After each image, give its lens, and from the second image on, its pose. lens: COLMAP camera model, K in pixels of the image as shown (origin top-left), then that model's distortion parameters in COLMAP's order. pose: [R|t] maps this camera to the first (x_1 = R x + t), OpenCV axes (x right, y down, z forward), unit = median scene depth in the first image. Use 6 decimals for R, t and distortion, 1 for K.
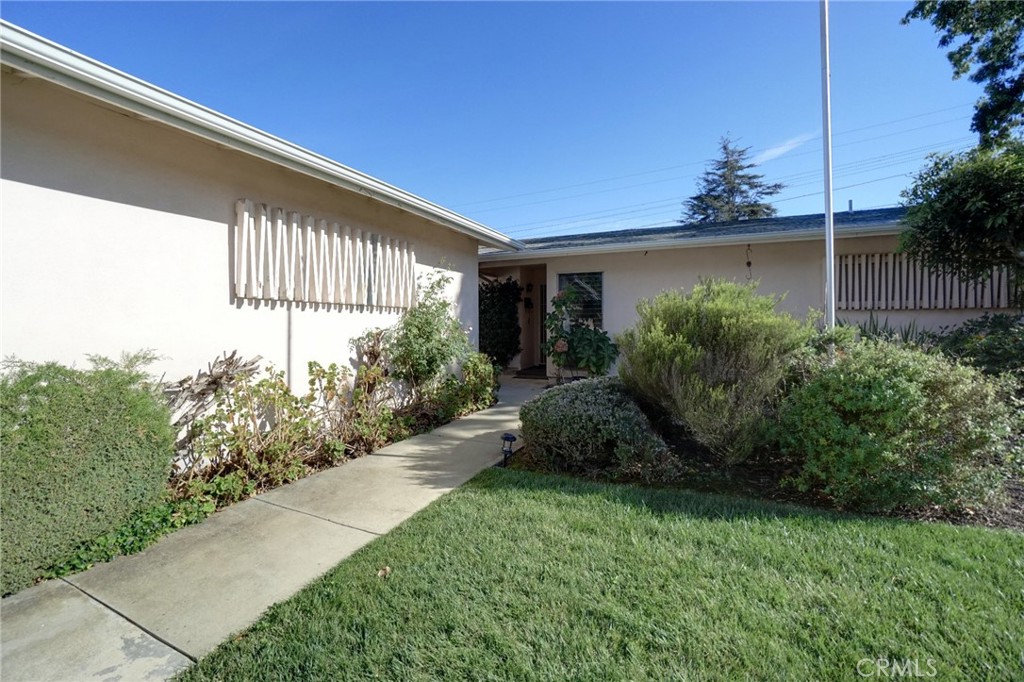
lens RADIAL K [[449.9, 0, 509.4], [0, 449.9, 335.3], [0, 0, 1]] dist [-0.058057, -0.000003]
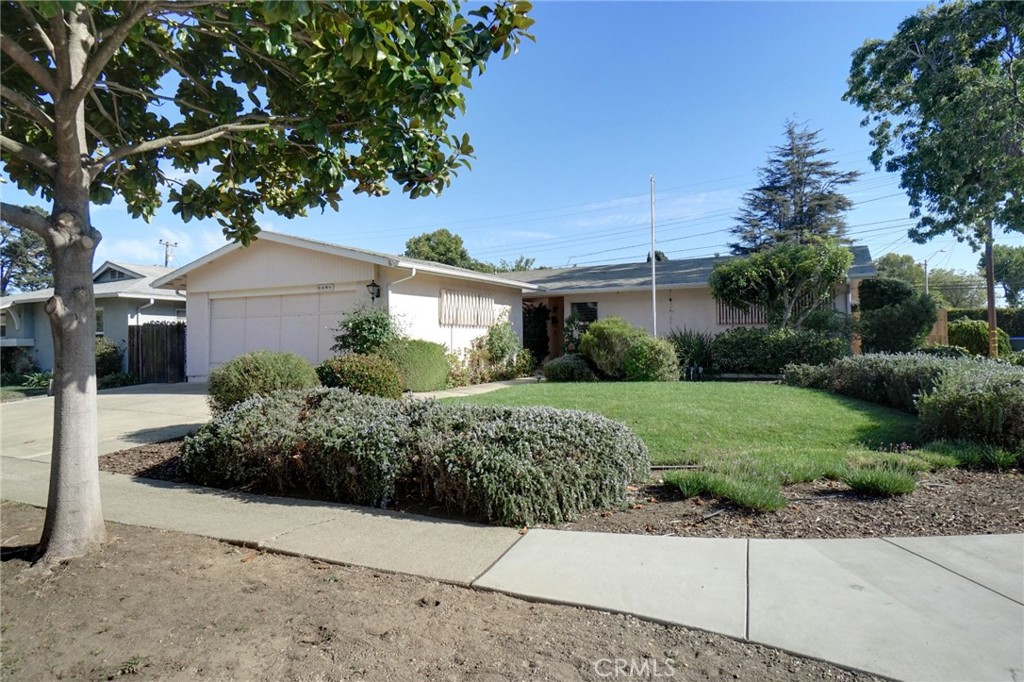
lens RADIAL K [[637.8, 0, 512.0], [0, 637.8, 341.0], [0, 0, 1]] dist [-0.005544, 0.022364]
pose [[0.998621, -0.008308, -0.051836, 0.021231], [0.007135, 0.999715, -0.022761, 0.072376], [0.052011, 0.022360, 0.998396, -1.843622]]
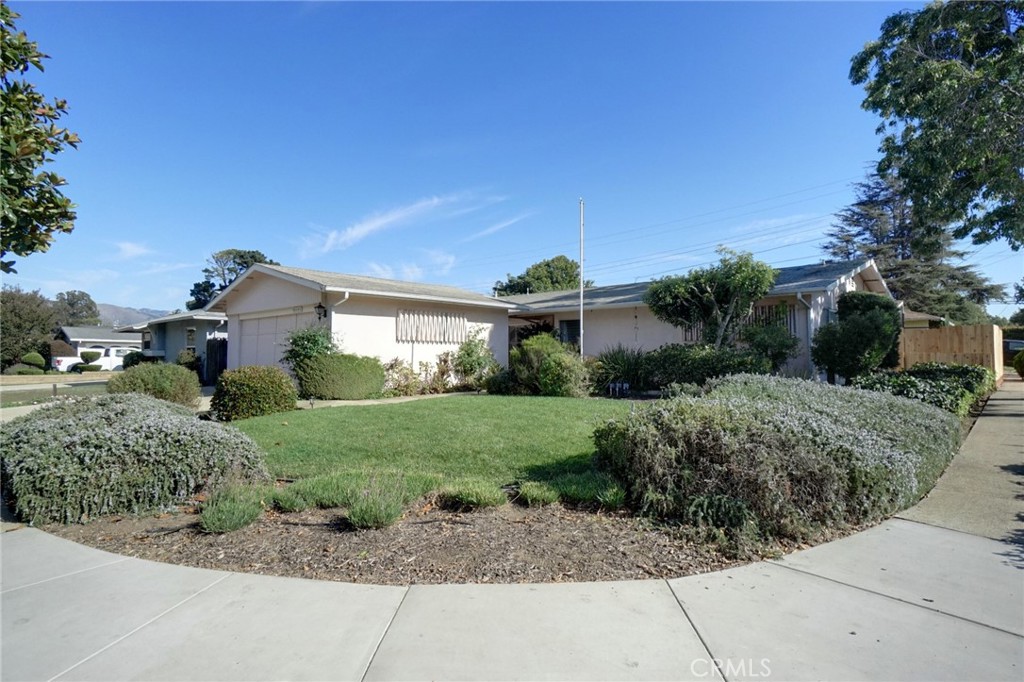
lens RADIAL K [[564.8, 0, 510.9], [0, 564.8, 342.7], [0, 0, 1]] dist [-0.019442, -0.000409]
pose [[0.950271, -0.005947, -0.311368, 0.860629], [-0.008093, 0.999008, -0.043779, 0.062539], [0.311320, 0.044122, 0.949280, -1.579985]]
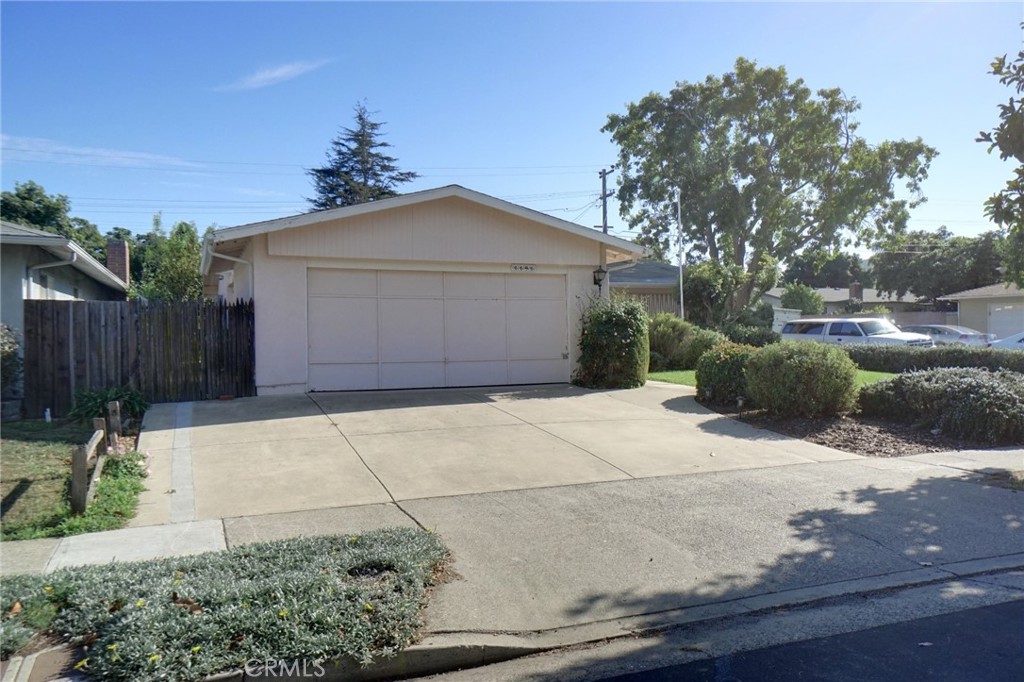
lens RADIAL K [[759.8, 0, 512.0], [0, 759.8, 341.0], [0, 0, 1]] dist [0.012286, 0.003414]
pose [[0.669499, -0.006159, 0.742787, -2.511515], [0.017609, 0.999816, -0.007582, 0.057065], [-0.742604, 0.018156, 0.669485, -1.073114]]
